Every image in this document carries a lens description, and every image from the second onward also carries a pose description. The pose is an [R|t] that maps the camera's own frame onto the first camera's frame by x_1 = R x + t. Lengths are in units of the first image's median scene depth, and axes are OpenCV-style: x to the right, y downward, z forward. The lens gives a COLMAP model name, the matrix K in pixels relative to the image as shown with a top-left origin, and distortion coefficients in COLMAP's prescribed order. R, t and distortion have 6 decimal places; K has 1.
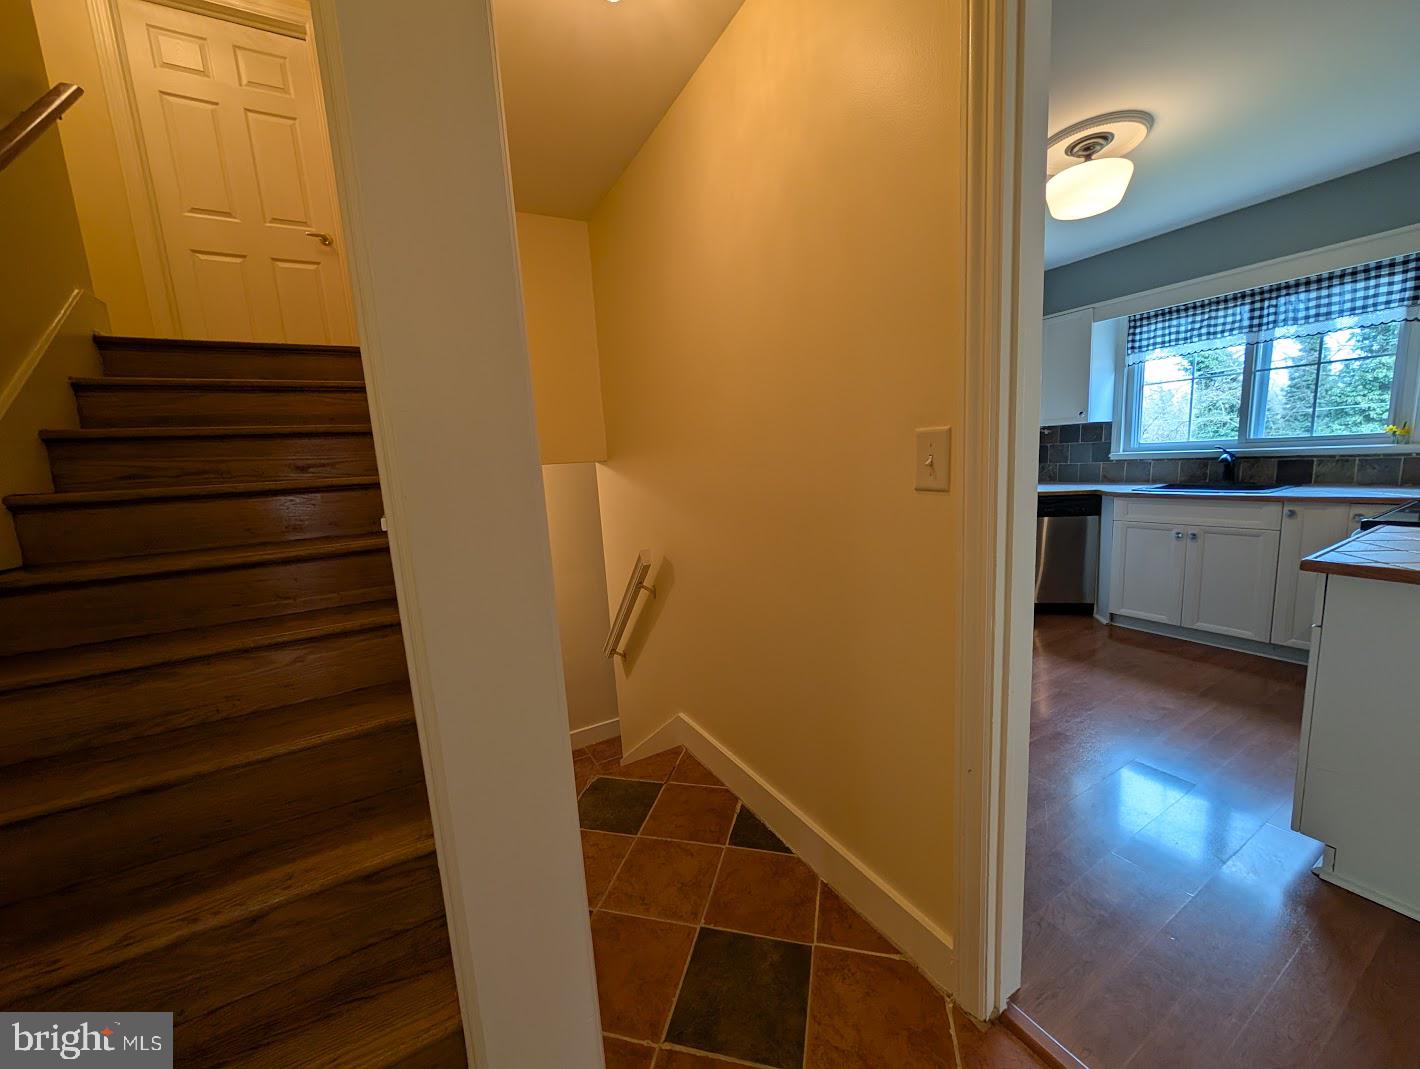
lens RADIAL K [[535.8, 0, 713.5], [0, 535.8, 535.3], [0, 0, 1]] dist [-0.001003, 0.000497]
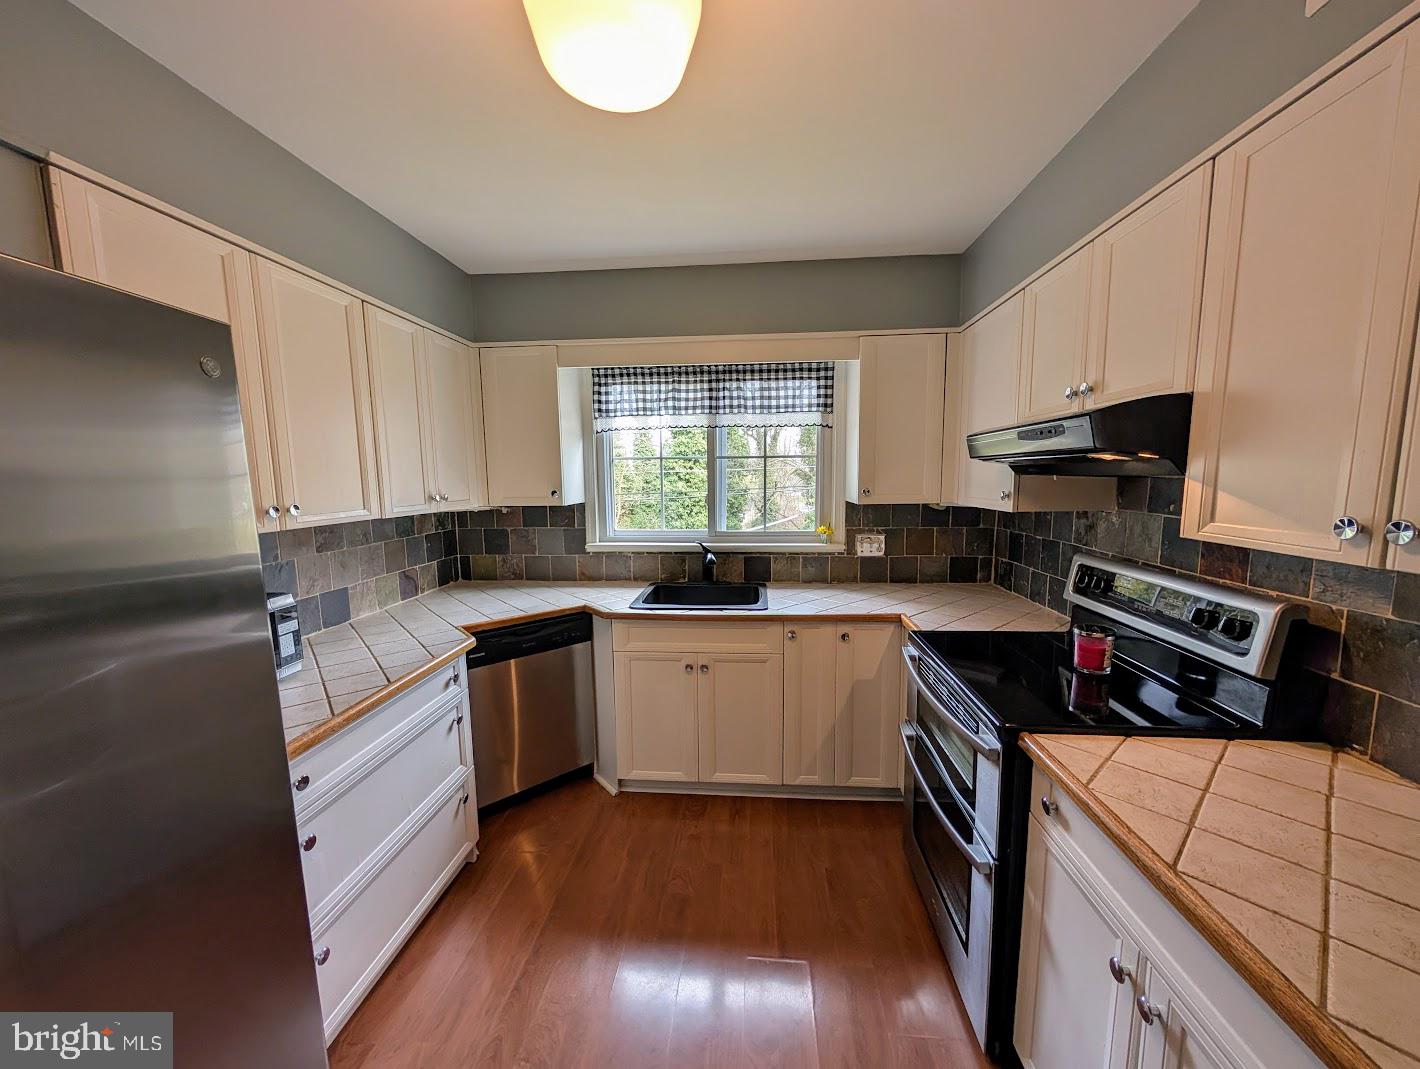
lens RADIAL K [[535.8, 0, 716.2], [0, 535.8, 538.0], [0, 0, 1]] dist [-0.001003, 0.000497]
pose [[0.565124, -0.046732, 0.823682, 0.245437], [0.096367, 0.995299, -0.009648, -0.151784], [-0.819359, 0.084828, 0.566970, 0.465935]]
